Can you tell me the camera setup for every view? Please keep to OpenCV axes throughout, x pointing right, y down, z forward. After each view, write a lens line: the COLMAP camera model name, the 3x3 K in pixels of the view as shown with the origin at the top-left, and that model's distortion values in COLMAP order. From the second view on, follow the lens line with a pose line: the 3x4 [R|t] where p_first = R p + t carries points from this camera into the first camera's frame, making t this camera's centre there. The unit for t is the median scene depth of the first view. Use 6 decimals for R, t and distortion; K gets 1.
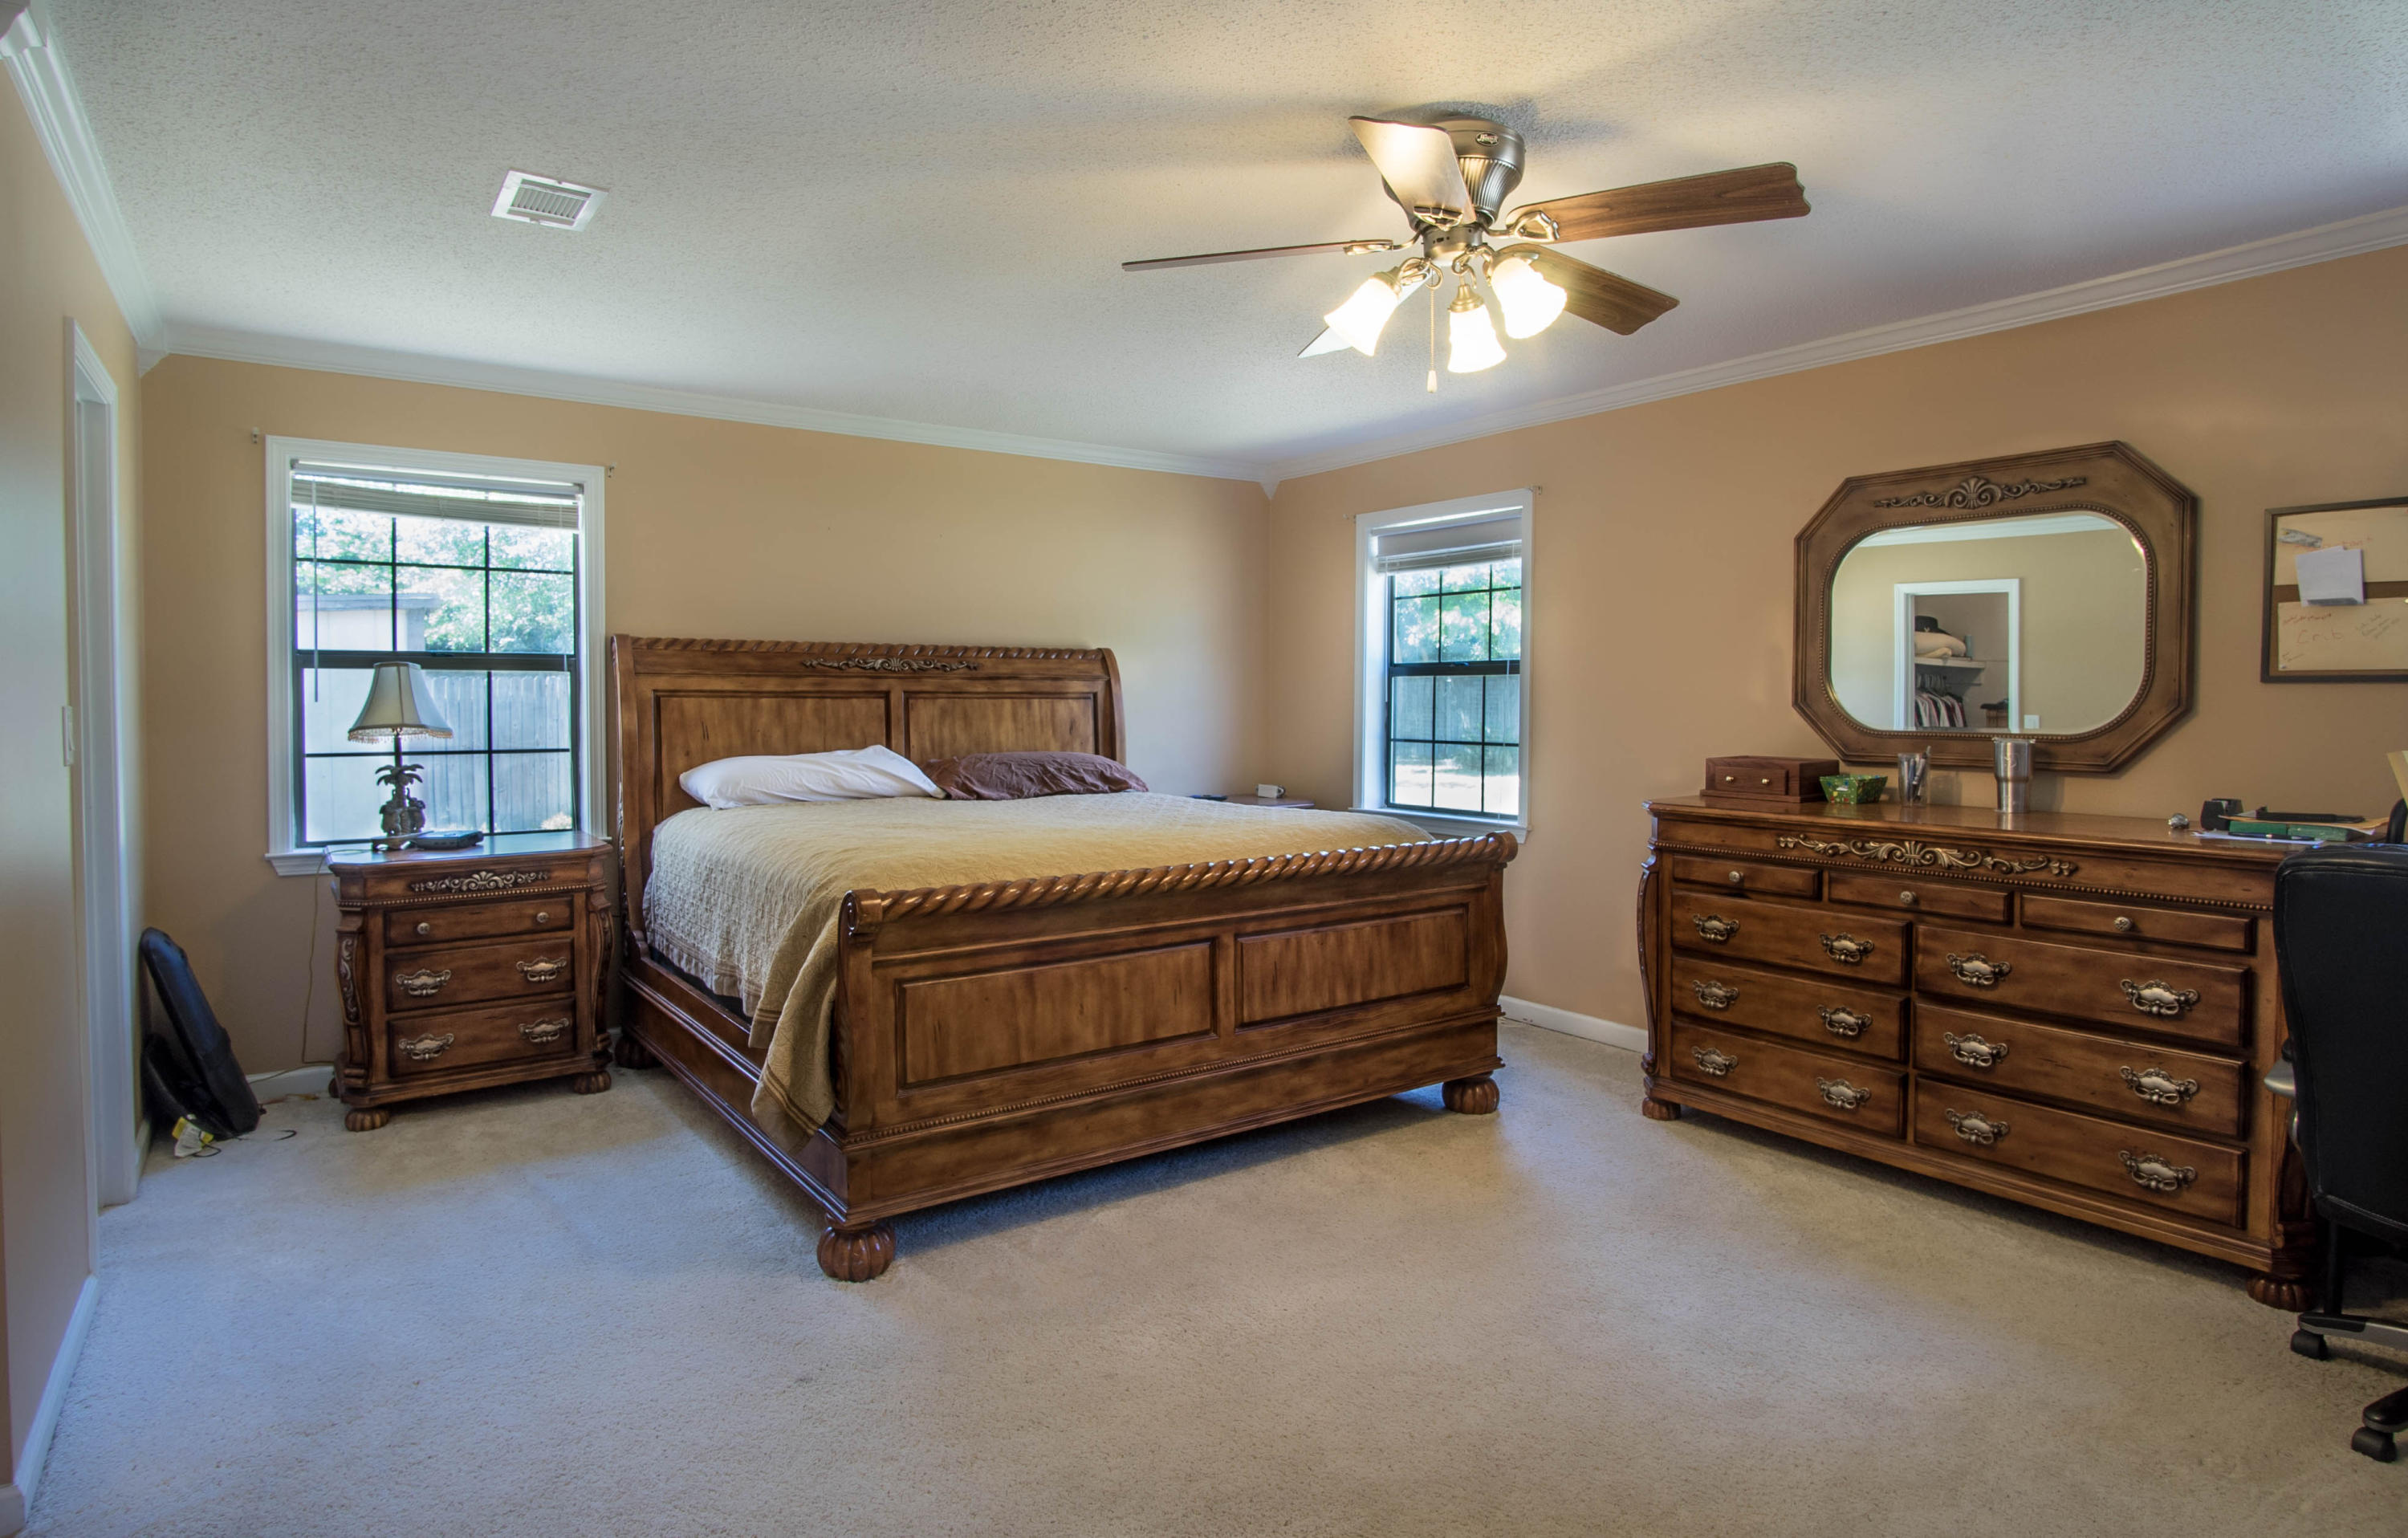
lens RADIAL K [[1341.4, 0, 1200.1], [0, 1341.4, 723.8], [0, 0, 1]] dist [0.000085, -0.000439]
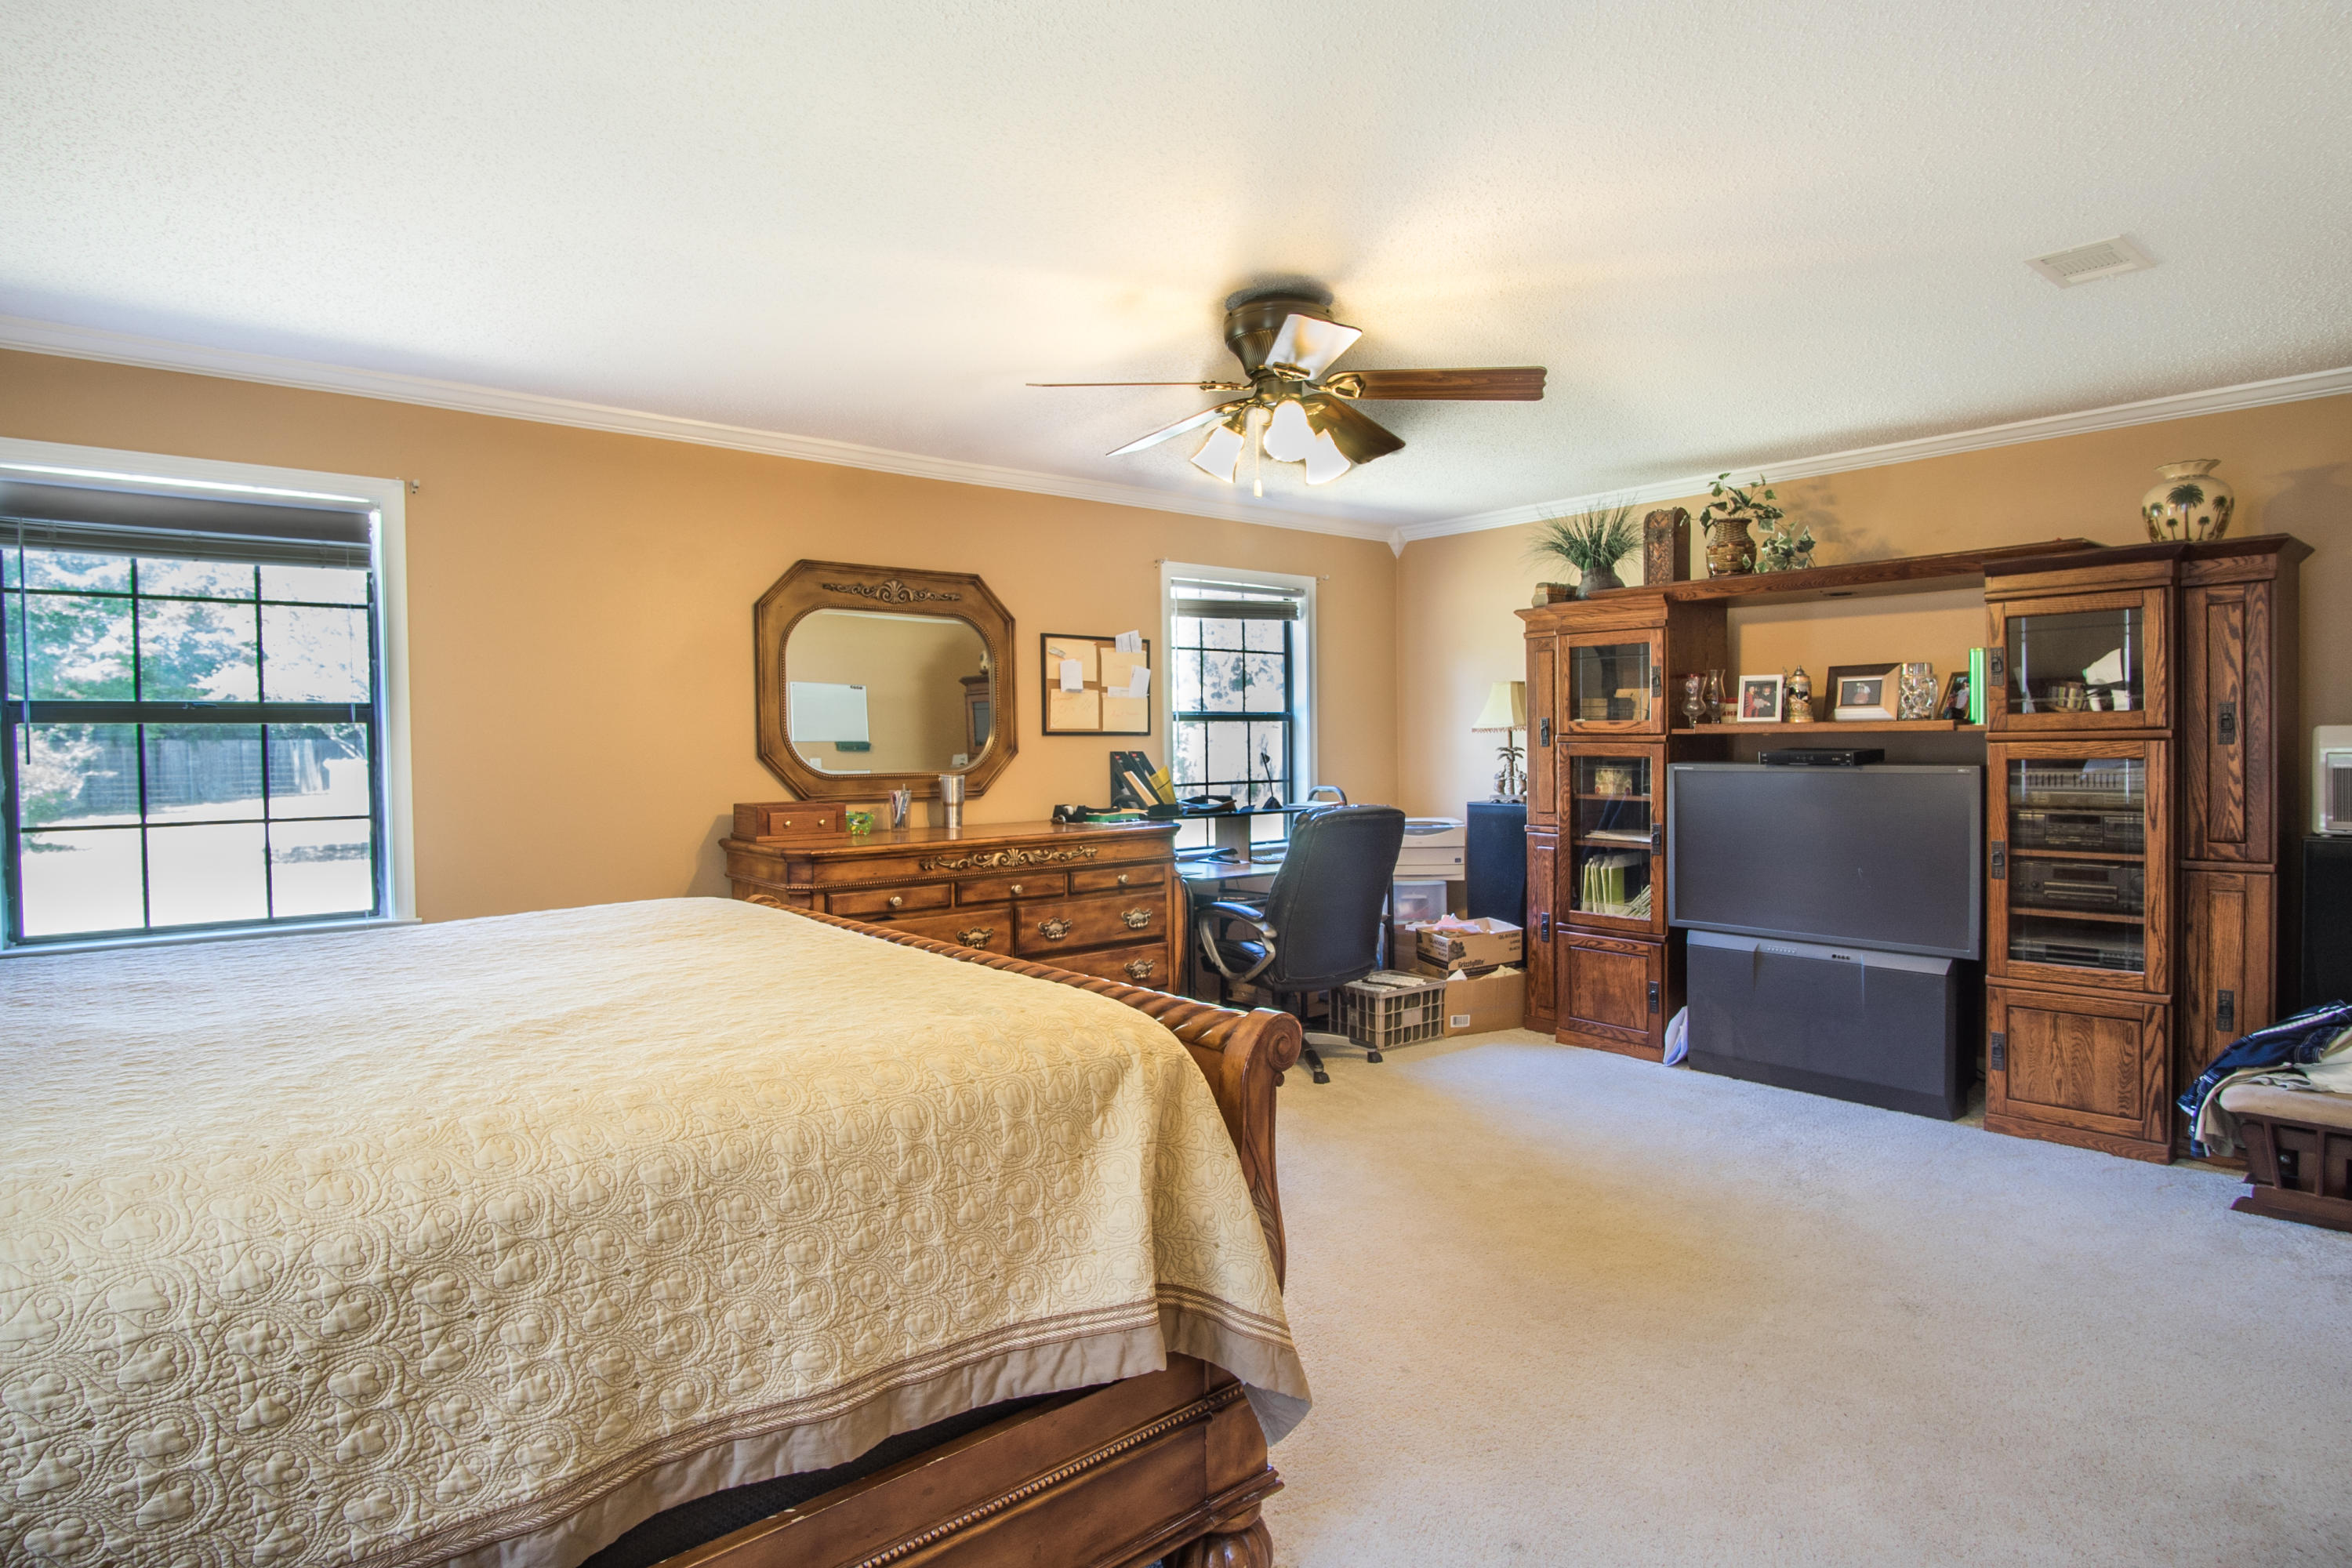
lens RADIAL K [[1227.9, 0, 1176.0], [0, 1227.9, 784.0], [0, 0, 1]] dist [-0.043521, 0.018045]
pose [[-0.089095, -0.022336, 0.995773, -0.705858], [0.040490, 0.998841, 0.026028, -0.003857], [-0.995200, 0.042638, -0.088088, 0.912116]]
